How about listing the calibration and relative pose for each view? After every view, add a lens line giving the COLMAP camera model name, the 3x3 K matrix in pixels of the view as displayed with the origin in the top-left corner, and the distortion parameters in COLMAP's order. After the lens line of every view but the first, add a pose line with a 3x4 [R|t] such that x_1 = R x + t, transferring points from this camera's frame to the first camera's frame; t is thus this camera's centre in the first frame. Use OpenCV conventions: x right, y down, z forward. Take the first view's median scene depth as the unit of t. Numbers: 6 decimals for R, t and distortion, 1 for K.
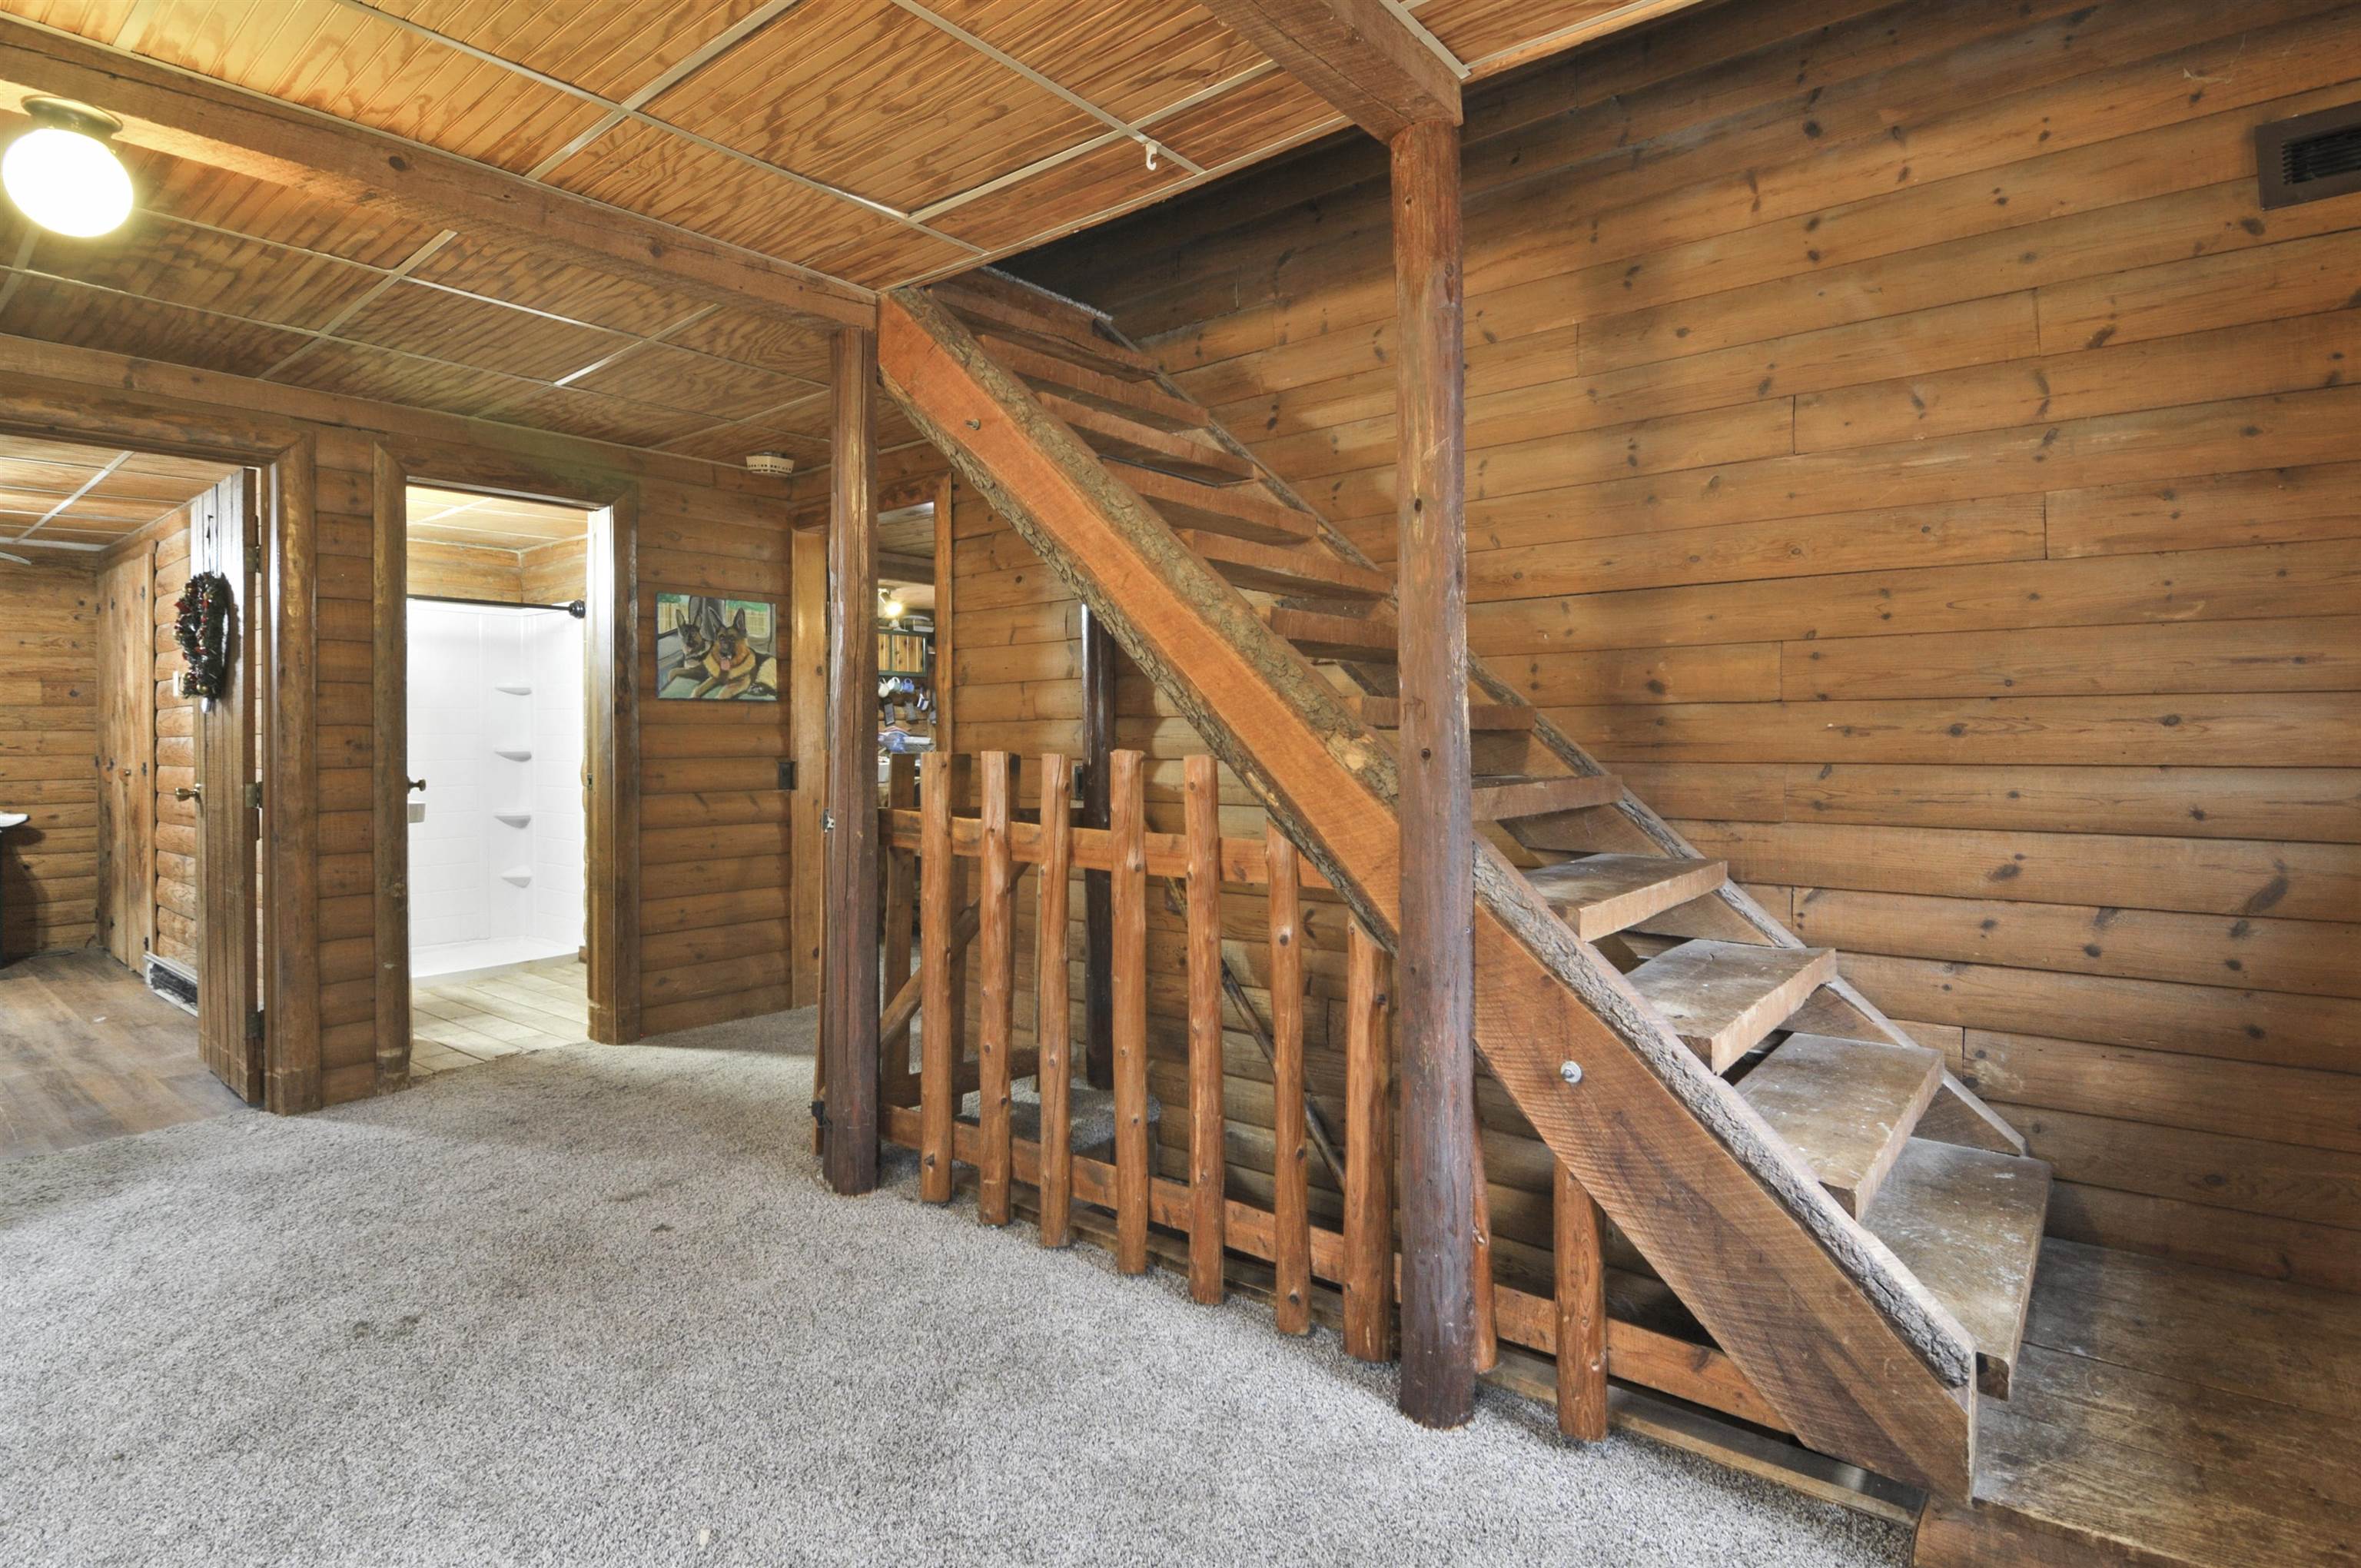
lens RADIAL K [[1166.9, 0, 1184.3], [0, 1166.9, 721.6], [0, 0, 1]] dist [0.000596, -0.013389]
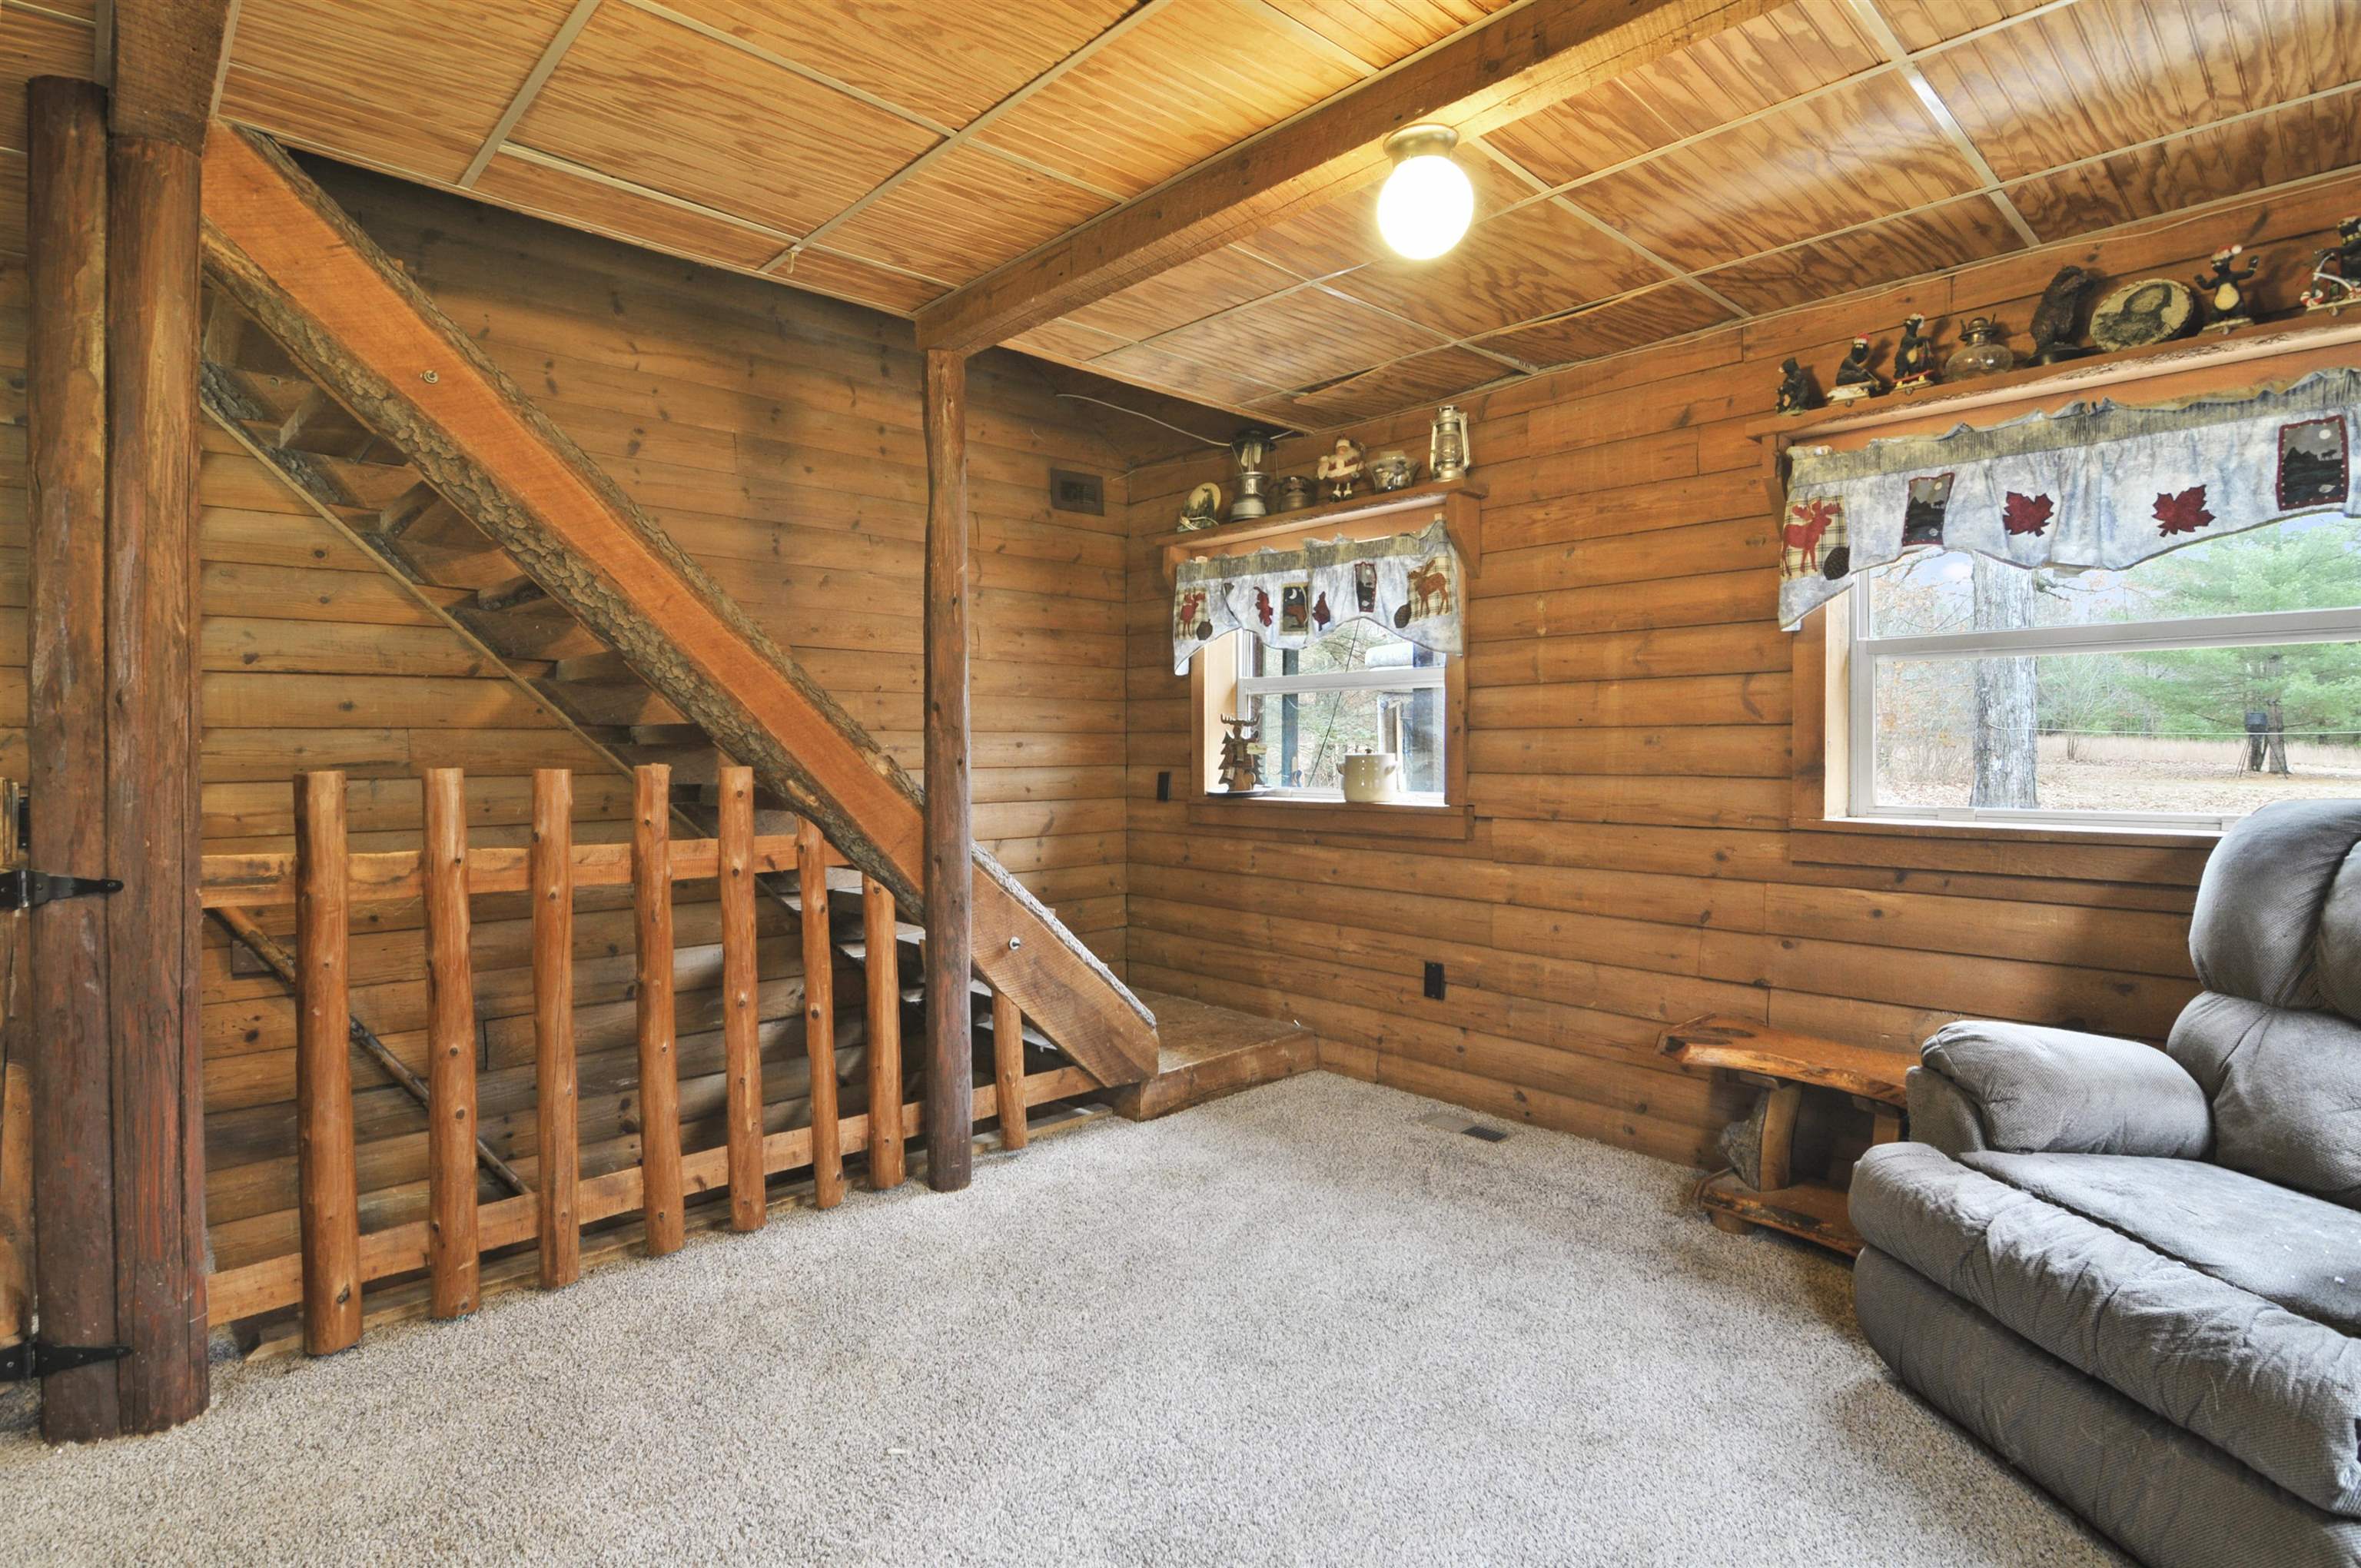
lens RADIAL K [[1173.8, 0, 1172.1], [0, 1173.8, 762.3], [0, 0, 1]] dist [0.000950, -0.014497]
pose [[0.140847, -0.005838, 0.990014, -0.880440], [-0.007300, 0.999949, 0.006935, 0.010305], [-0.990005, -0.008204, 0.140797, 0.335313]]
